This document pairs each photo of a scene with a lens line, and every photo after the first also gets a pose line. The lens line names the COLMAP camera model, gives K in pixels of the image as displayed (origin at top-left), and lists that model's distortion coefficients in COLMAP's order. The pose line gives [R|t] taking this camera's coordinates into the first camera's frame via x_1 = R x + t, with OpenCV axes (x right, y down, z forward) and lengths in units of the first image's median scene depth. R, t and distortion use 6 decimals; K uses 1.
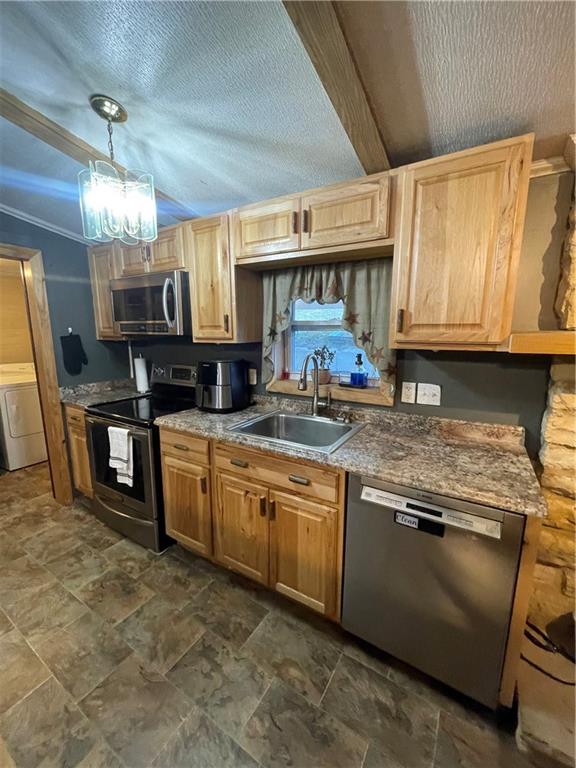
lens RADIAL K [[313.0, 0, 287.8], [0, 313.0, 383.5], [0, 0, 1]] dist [-0.000299, -0.000445]
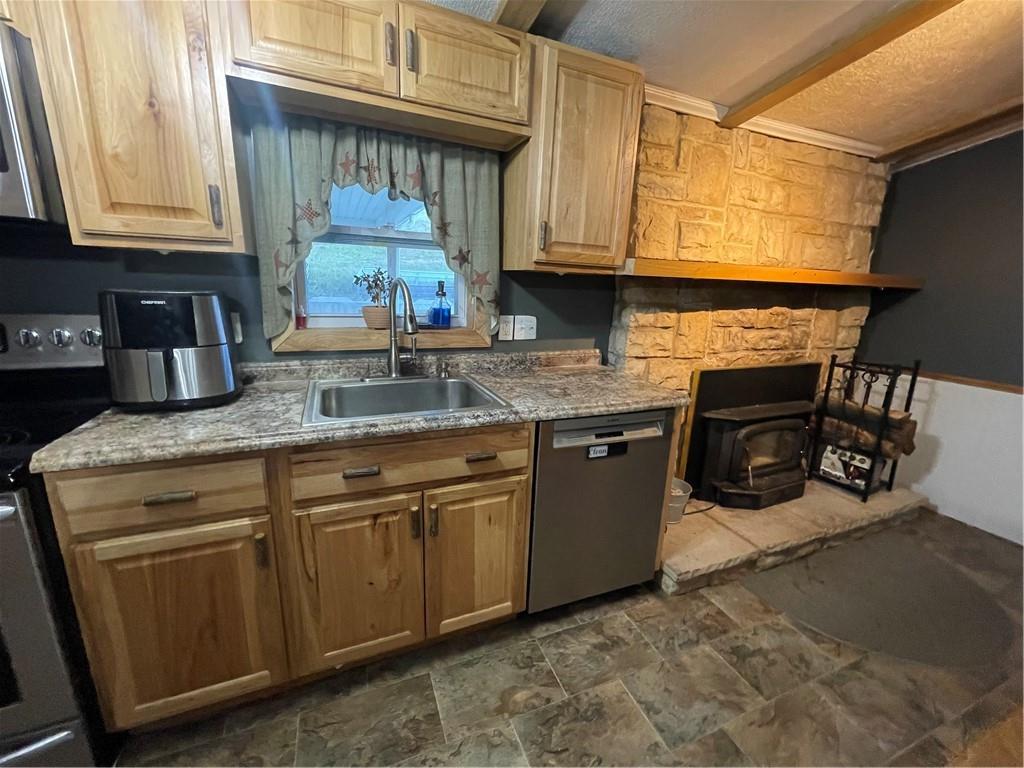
lens RADIAL K [[417.3, 0, 513.6], [0, 417.3, 382.3], [0, 0, 1]] dist [-0.000299, -0.000445]
pose [[0.580727, -0.167865, 0.796604, -0.532819], [0.096440, 0.985806, 0.137429, 0.021813], [-0.808366, -0.002985, 0.588673, 0.331482]]
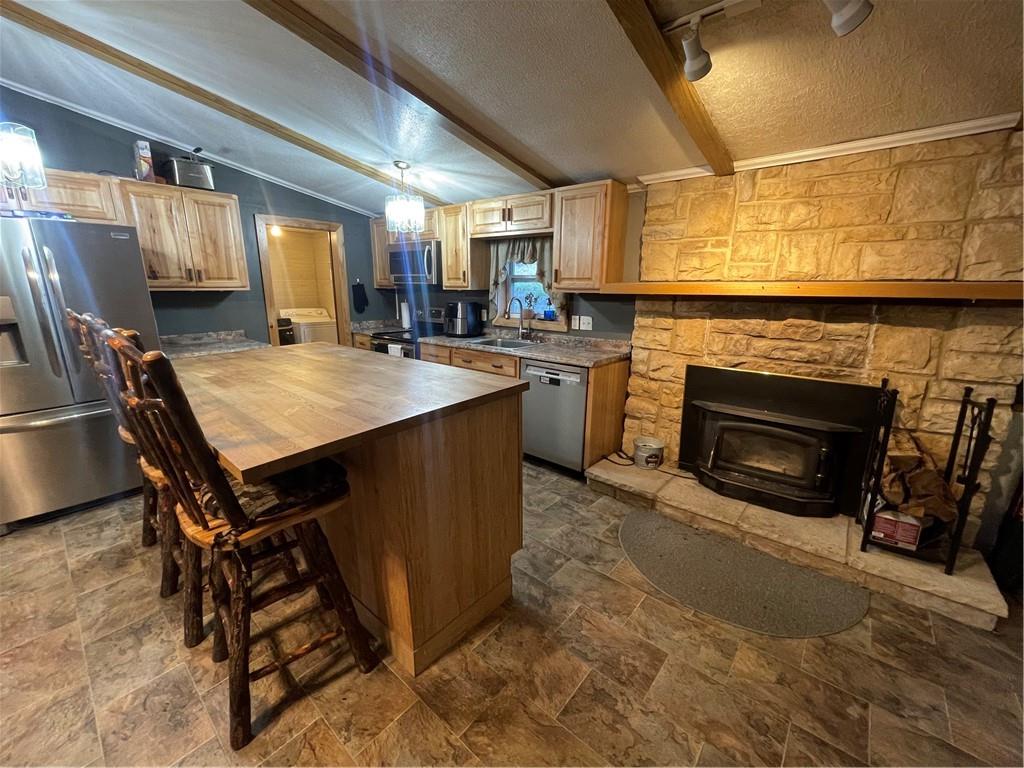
lens RADIAL K [[417.3, 0, 512.8], [0, 417.3, 383.4], [0, 0, 1]] dist [-0.000299, -0.000445]
pose [[0.989253, 0.043124, -0.139707, 0.391150], [-0.034322, 0.997307, 0.064811, 0.212560], [0.142125, -0.059319, 0.988070, -1.139826]]
